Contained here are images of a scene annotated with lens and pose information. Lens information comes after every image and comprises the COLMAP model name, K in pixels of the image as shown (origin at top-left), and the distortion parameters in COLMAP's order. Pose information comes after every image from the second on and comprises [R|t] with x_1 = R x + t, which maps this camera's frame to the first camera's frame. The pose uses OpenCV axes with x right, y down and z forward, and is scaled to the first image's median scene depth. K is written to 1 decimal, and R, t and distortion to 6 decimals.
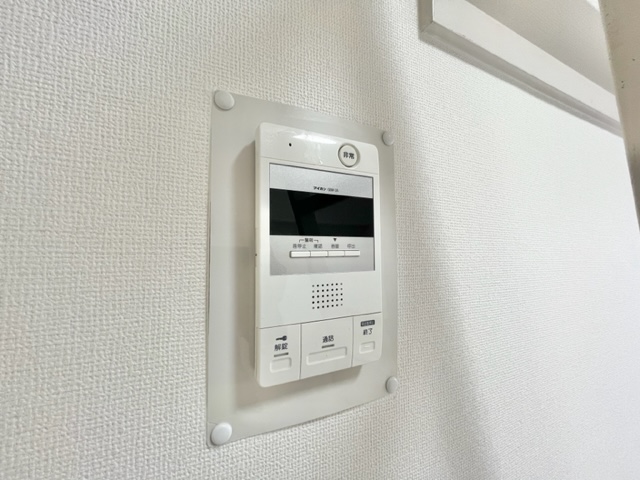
lens RADIAL K [[259.9, 0, 322.3], [0, 259.9, 241.7], [0, 0, 1]] dist [-0.002535, -0.000210]
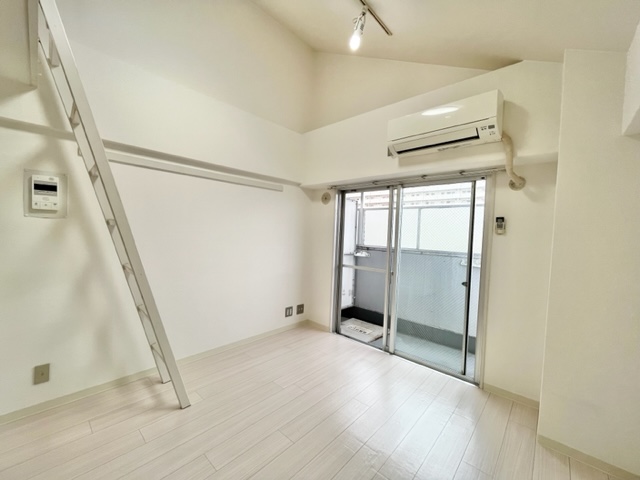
lens RADIAL K [[259.9, 0, 319.9], [0, 259.9, 241.3], [0, 0, 1]] dist [-0.002535, -0.000210]
pose [[0.931176, 0.018949, 0.364077, 4.637475], [-0.040039, 0.997923, 0.050468, 0.735220], [-0.362364, -0.061572, 0.930001, -8.771902]]
